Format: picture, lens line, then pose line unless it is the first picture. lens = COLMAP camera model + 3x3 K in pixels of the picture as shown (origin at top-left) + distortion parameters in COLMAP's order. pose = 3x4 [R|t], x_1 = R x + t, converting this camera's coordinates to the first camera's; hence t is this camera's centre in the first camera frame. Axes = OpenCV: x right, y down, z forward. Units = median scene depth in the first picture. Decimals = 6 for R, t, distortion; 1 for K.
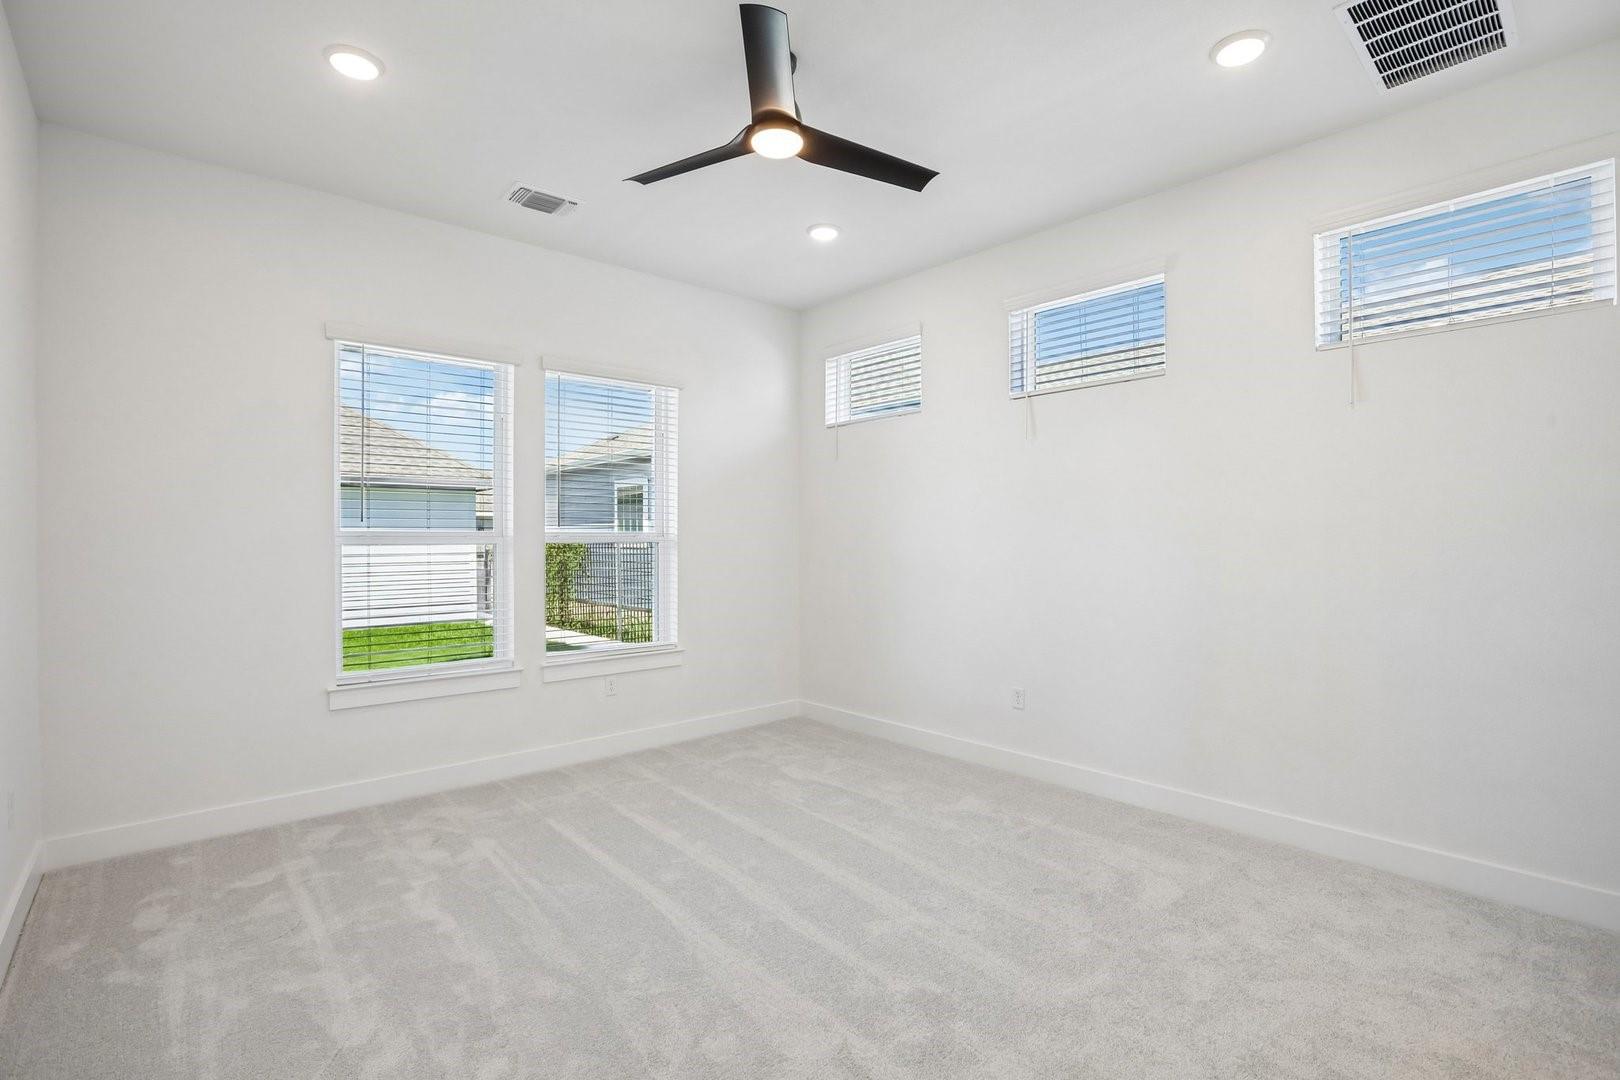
lens RADIAL K [[737.7, 0, 805.7], [0, 737.7, 544.7], [0, 0, 1]] dist [-0.048458, 0.017614]
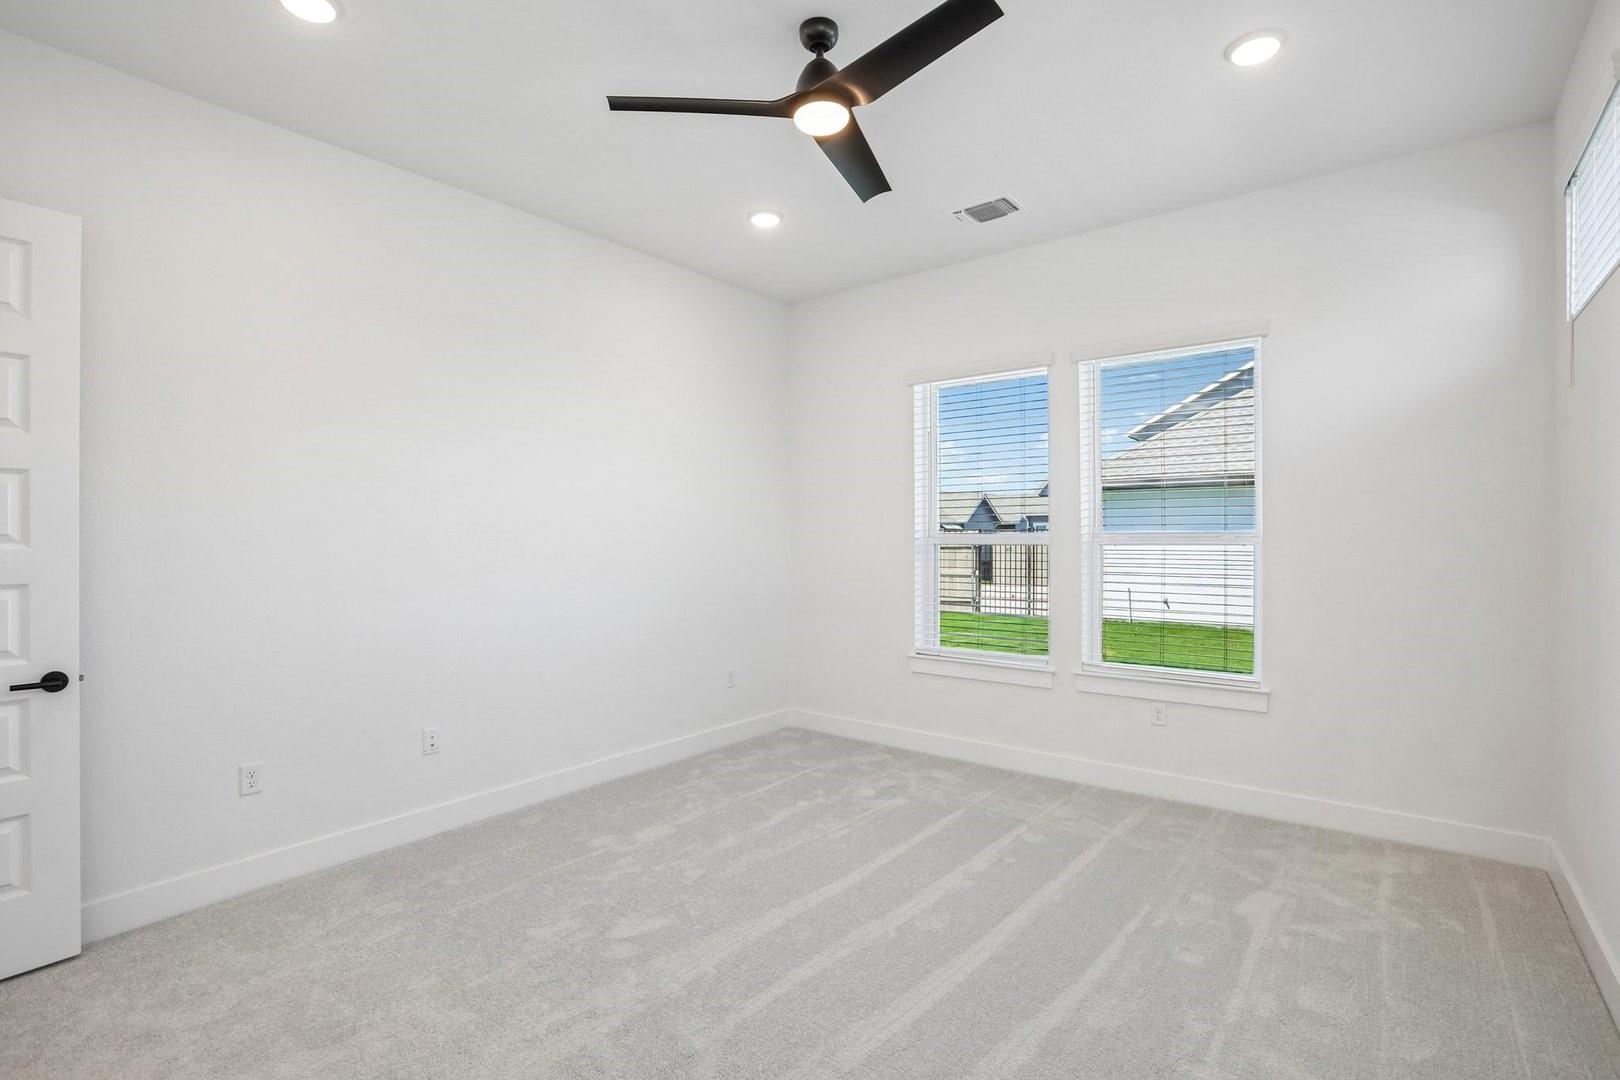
lens RADIAL K [[737.7, 0, 805.7], [0, 737.7, 544.7], [0, 0, 1]] dist [-0.048458, 0.017614]
pose [[0.178856, 0.010229, -0.983822, 0.617985], [0.000372, 0.999945, 0.010464, -0.014242], [0.983875, -0.002237, 0.178842, 0.574140]]
